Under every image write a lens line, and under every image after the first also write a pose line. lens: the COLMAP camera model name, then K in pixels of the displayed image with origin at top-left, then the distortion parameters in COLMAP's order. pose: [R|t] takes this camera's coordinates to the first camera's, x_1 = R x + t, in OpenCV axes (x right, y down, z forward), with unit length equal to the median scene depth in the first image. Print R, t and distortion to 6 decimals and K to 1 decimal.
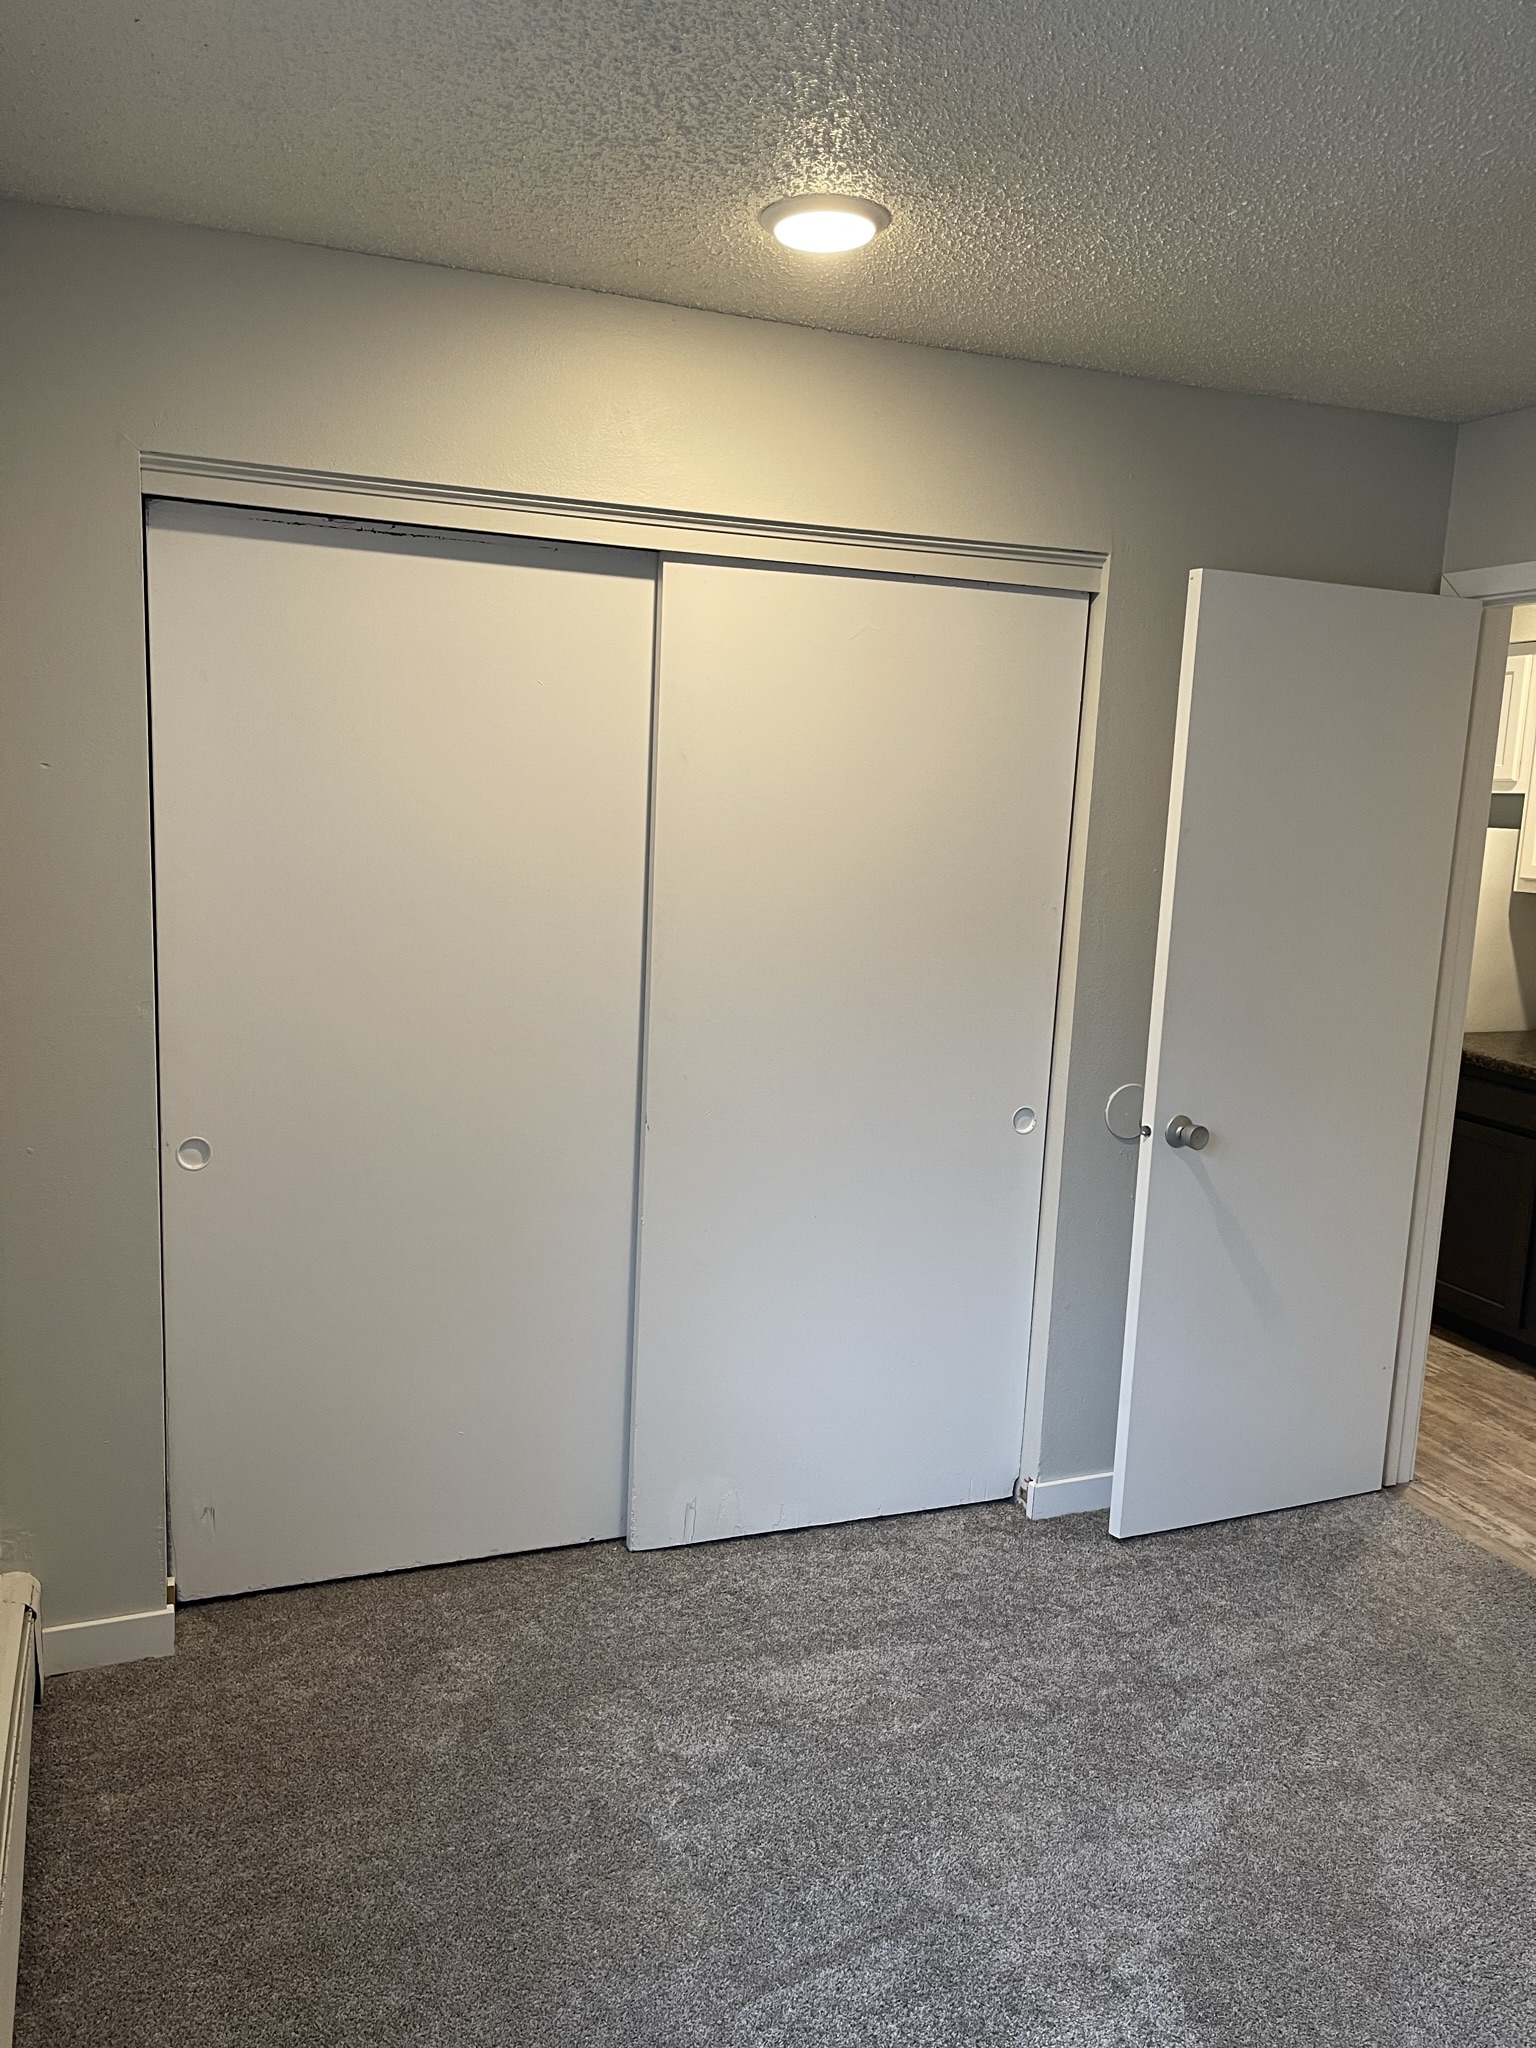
lens RADIAL K [[1525.0, 0, 771.4], [0, 1525.0, 1012.3], [0, 0, 1]] dist [0.000217, -0.002326]
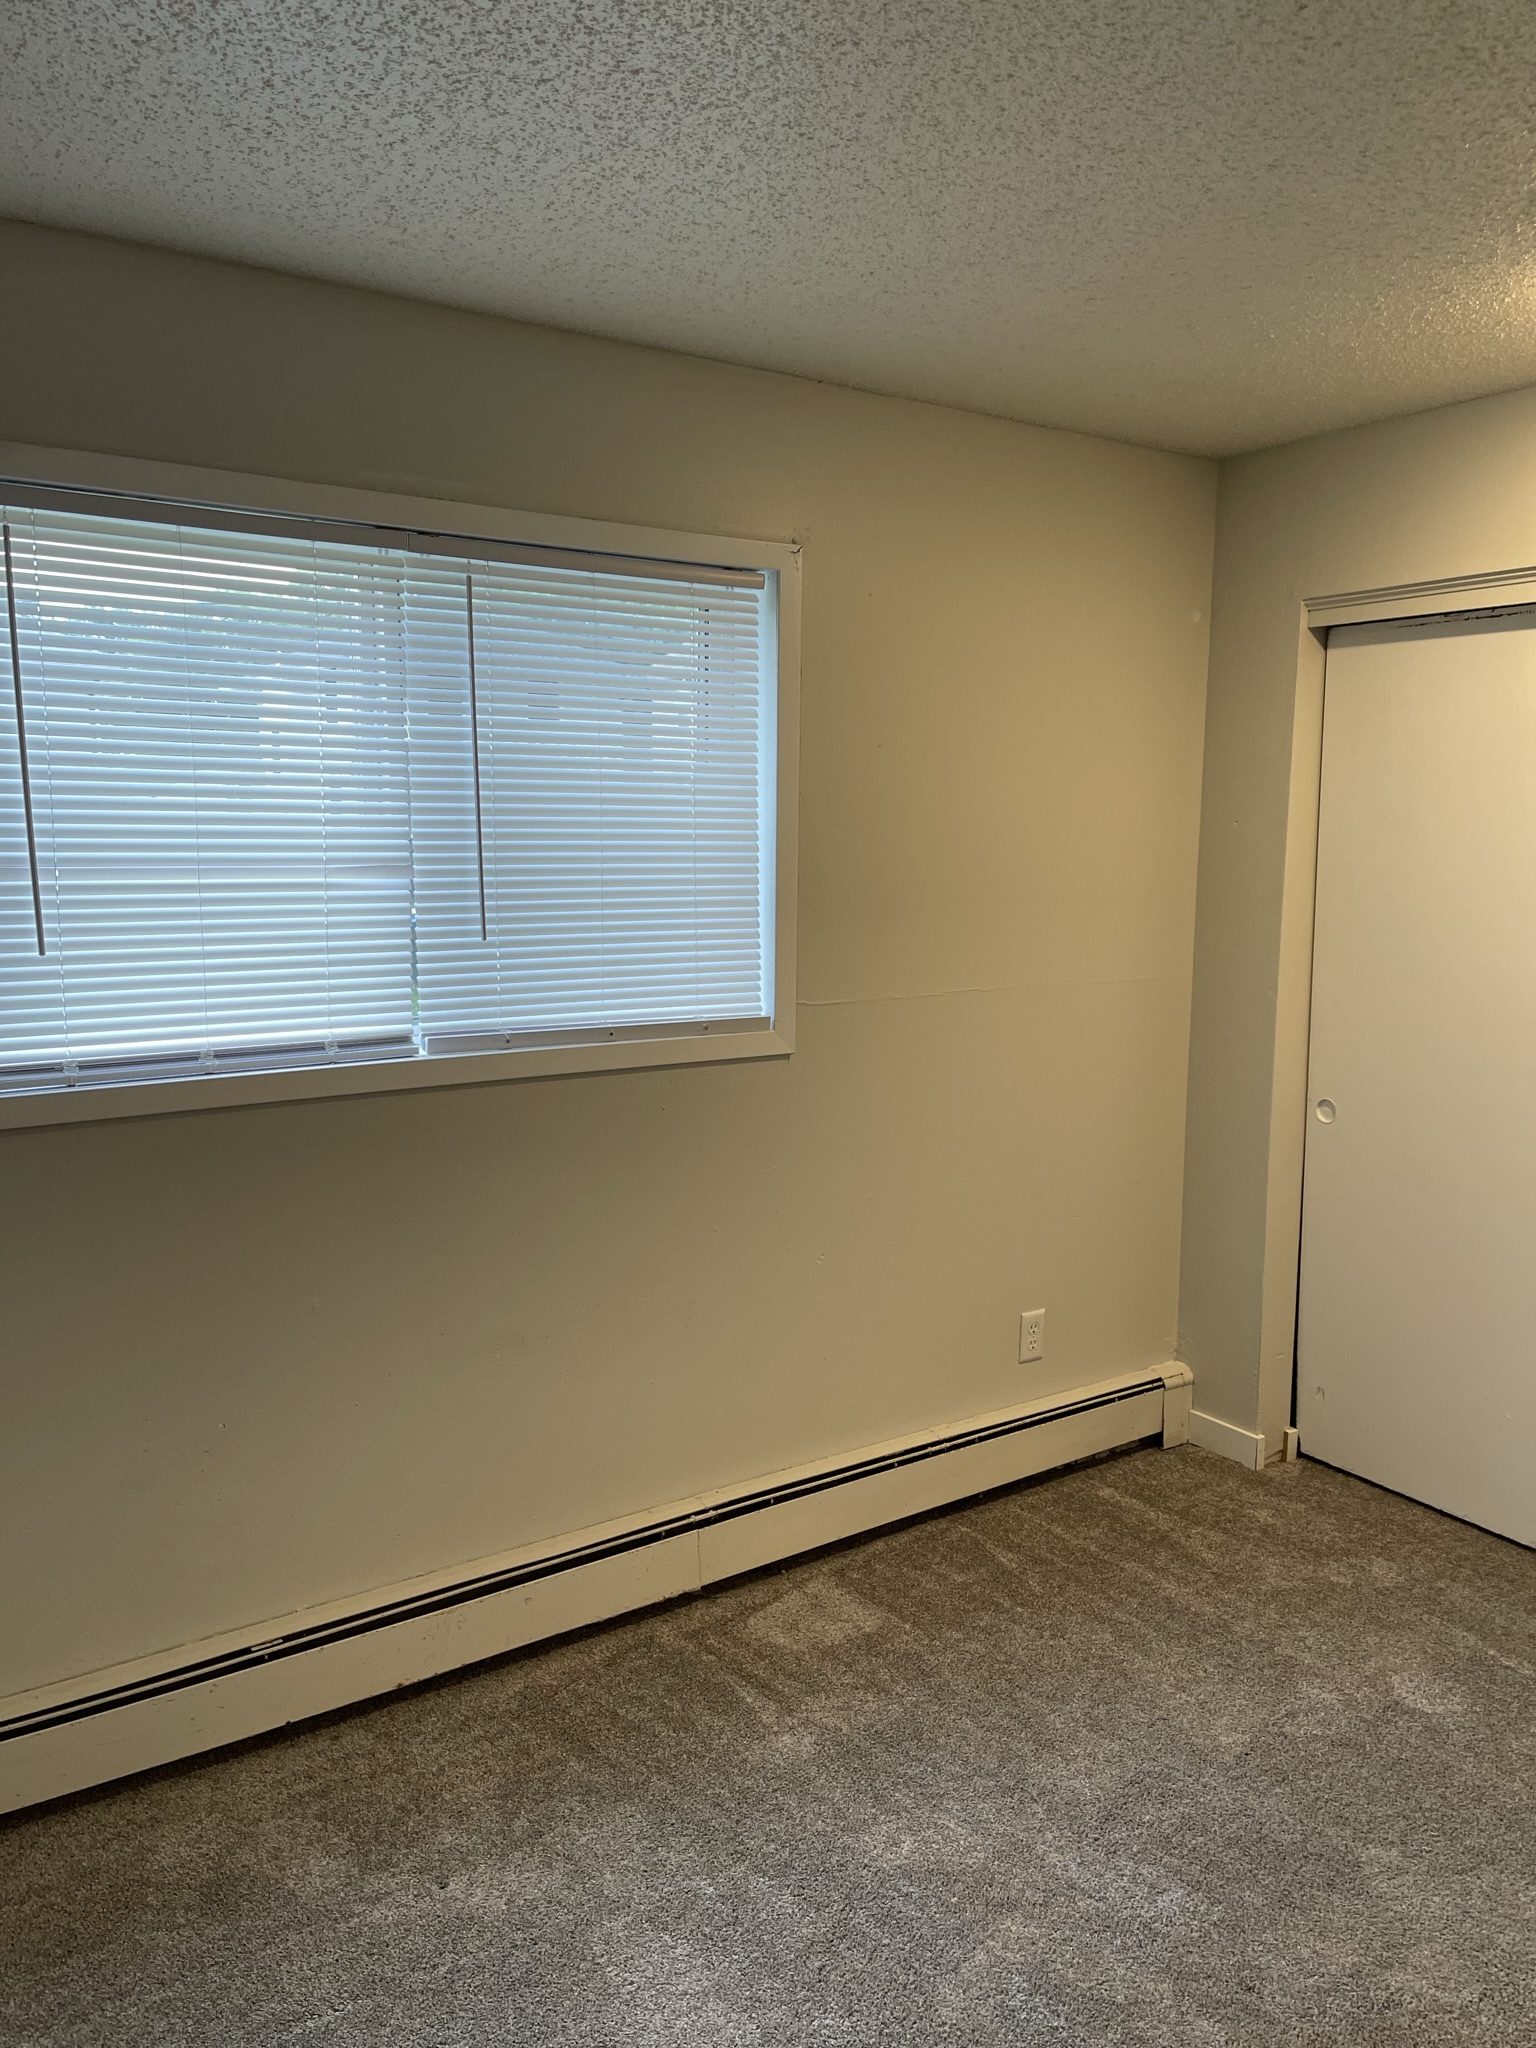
lens RADIAL K [[1525.0, 0, 772.4], [0, 1525.0, 1032.0], [0, 0, 1]] dist [0.000217, -0.002326]
pose [[0.190271, 0.089628, -0.977632, 0.828800], [-0.142094, 0.987852, 0.062910, 0.009992], [0.971394, 0.126946, 0.200696, 0.258026]]
